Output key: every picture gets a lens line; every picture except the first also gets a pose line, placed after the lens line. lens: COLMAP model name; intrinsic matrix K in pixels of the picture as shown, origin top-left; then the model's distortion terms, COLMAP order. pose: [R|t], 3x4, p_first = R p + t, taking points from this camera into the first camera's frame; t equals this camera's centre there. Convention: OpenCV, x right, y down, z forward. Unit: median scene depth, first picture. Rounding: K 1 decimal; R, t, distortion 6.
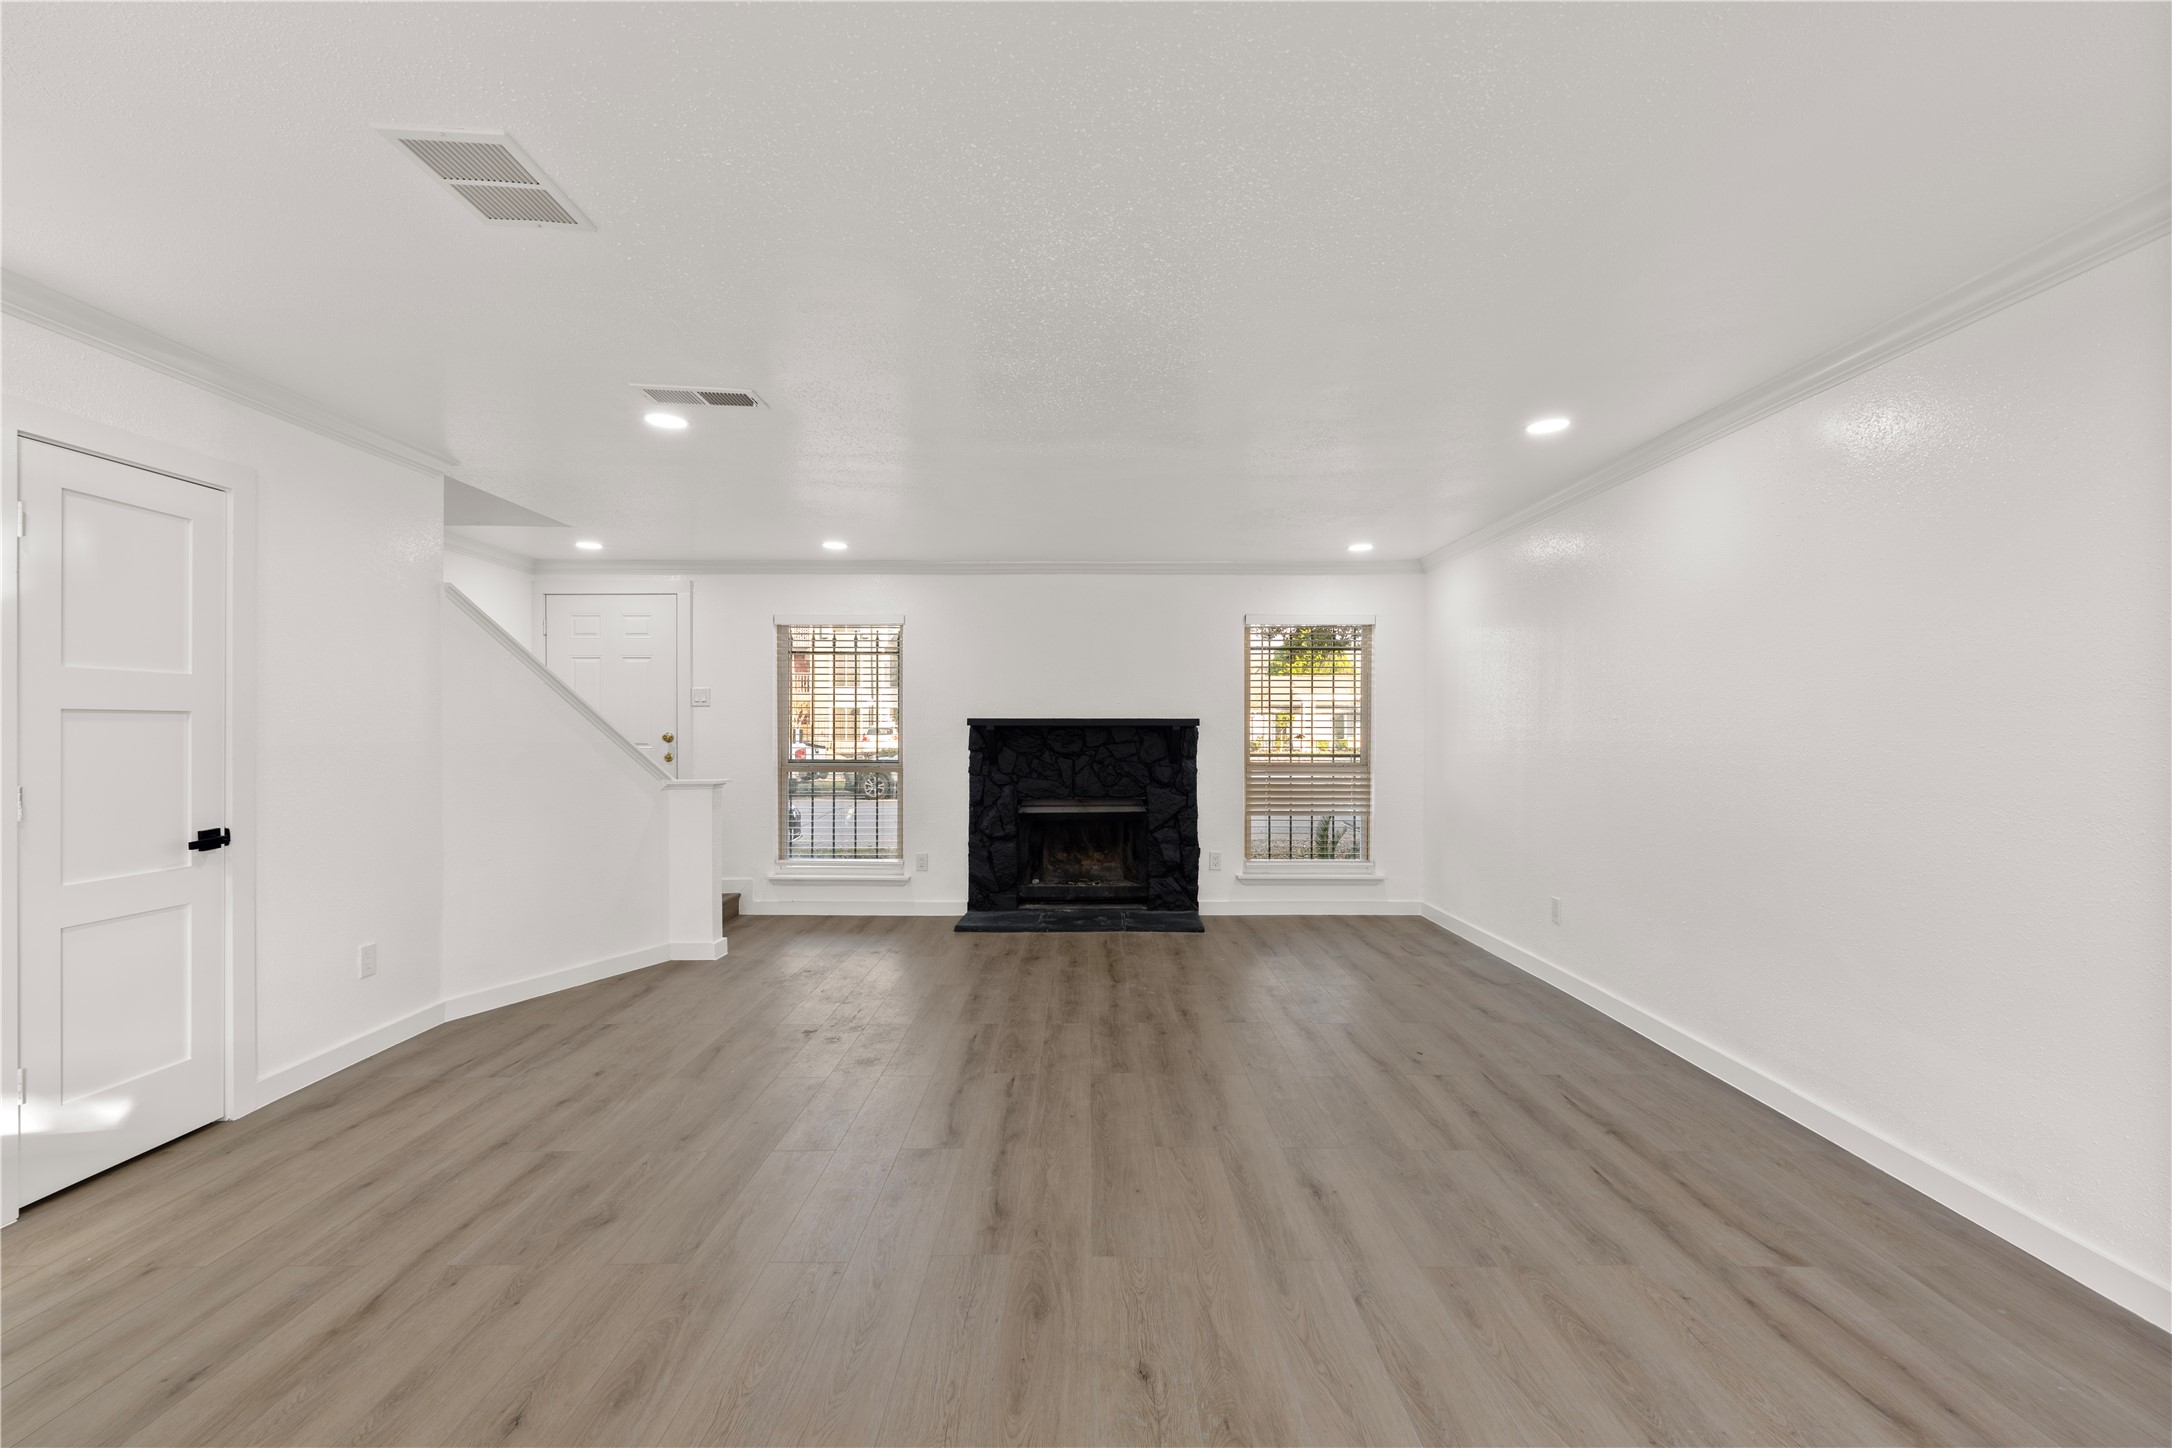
lens RADIAL K [[958.1, 0, 1086.0], [0, 958.1, 724.0], [0, 0, 1]] dist [-0.000119, -0.000097]
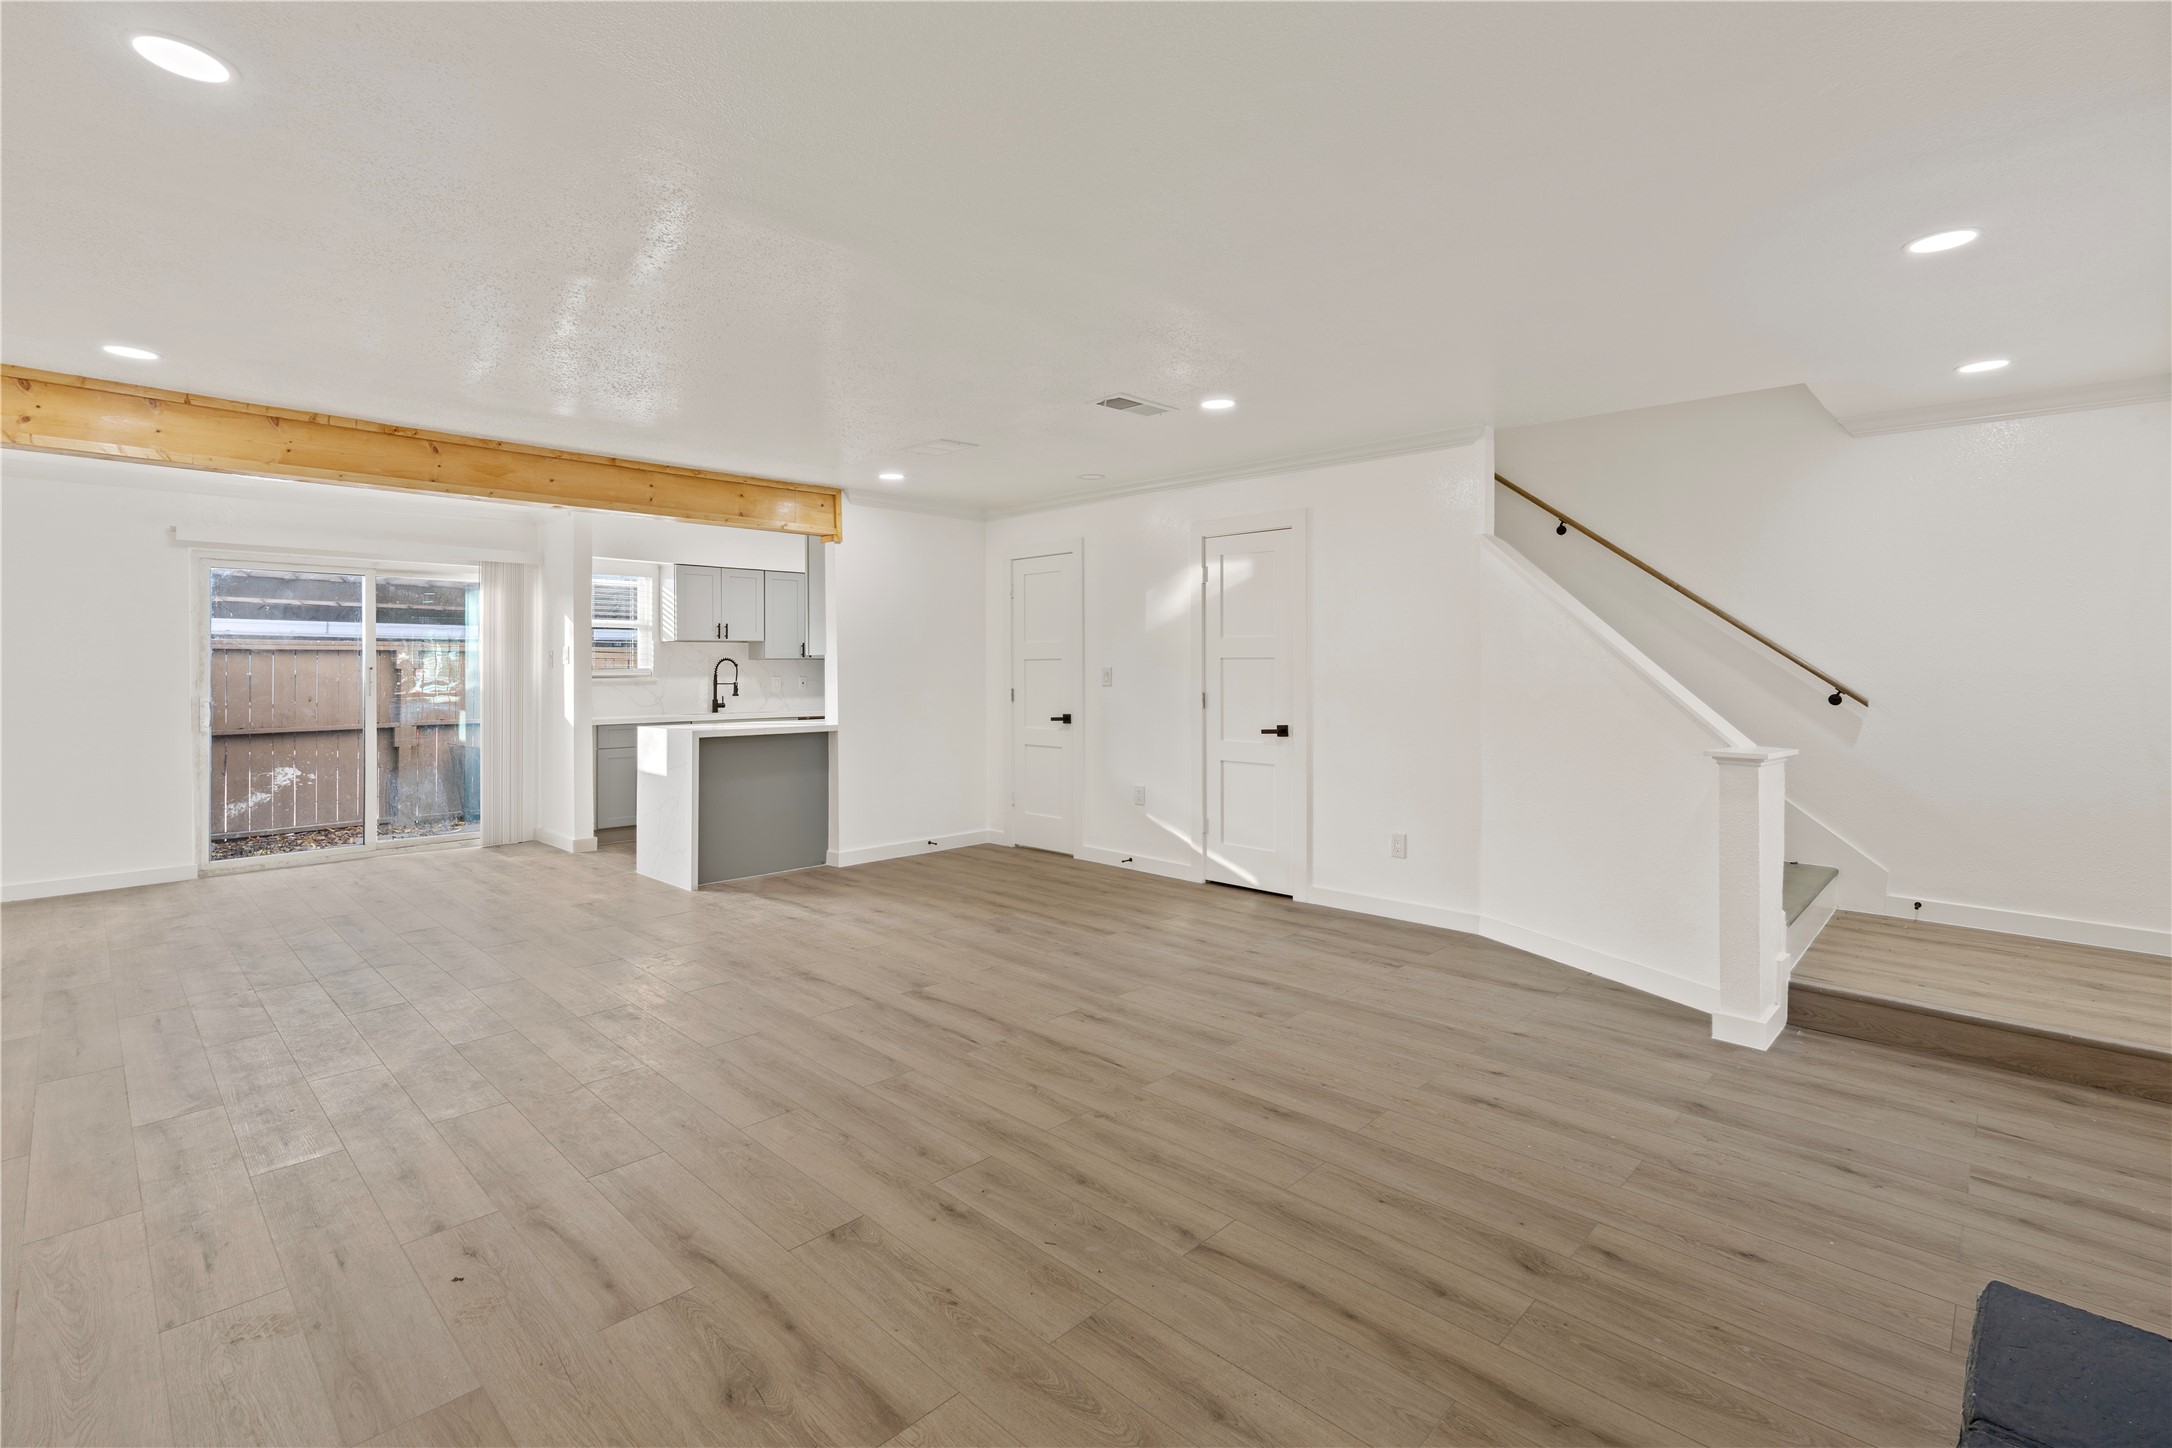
lens RADIAL K [[990.0, 0, 1097.2], [0, 990.0, 652.8], [0, 0, 1]] dist [-0.000162, -0.000038]
pose [[-0.692945, -0.011850, -0.720893, 0.464979], [0.003466, 0.999799, -0.019766, 0.010372], [0.720982, -0.016196, -0.692765, 1.515668]]
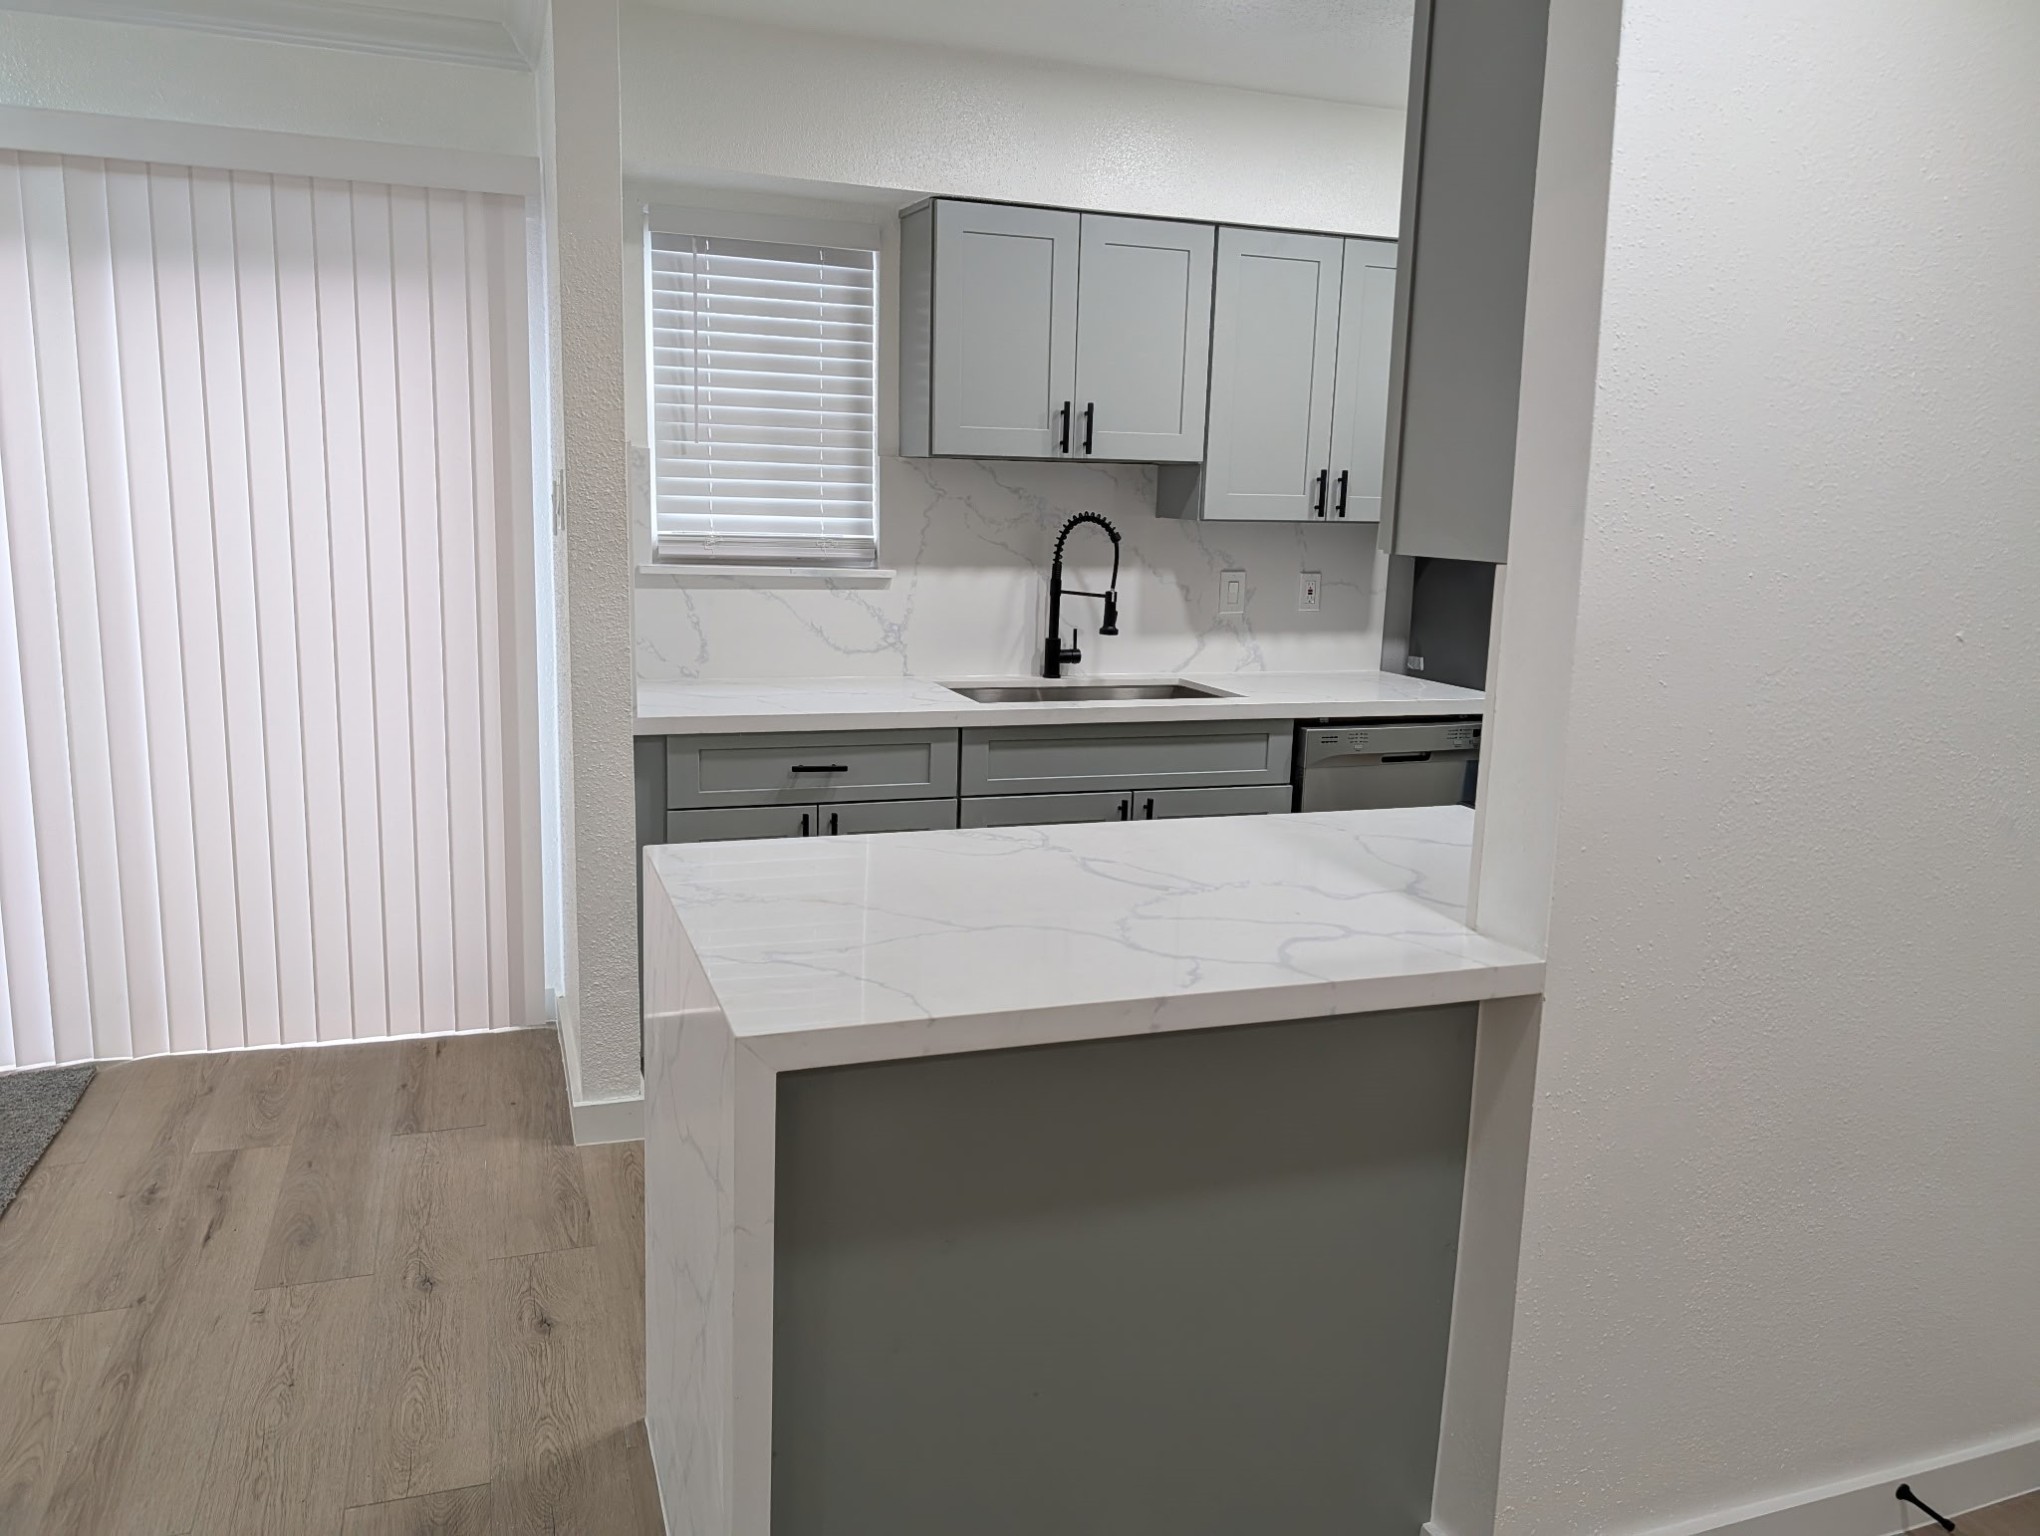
lens RADIAL K [[1464.0, 0, 1019.2], [0, 1464.0, 745.3], [0, 0, 1]] dist [0.027539, -0.030040]
pose [[-0.939099, 0.029828, -0.342349, -0.095923], [-0.032642, 0.983979, 0.175271, -0.039805], [0.342092, 0.175771, -0.923080, 0.461466]]
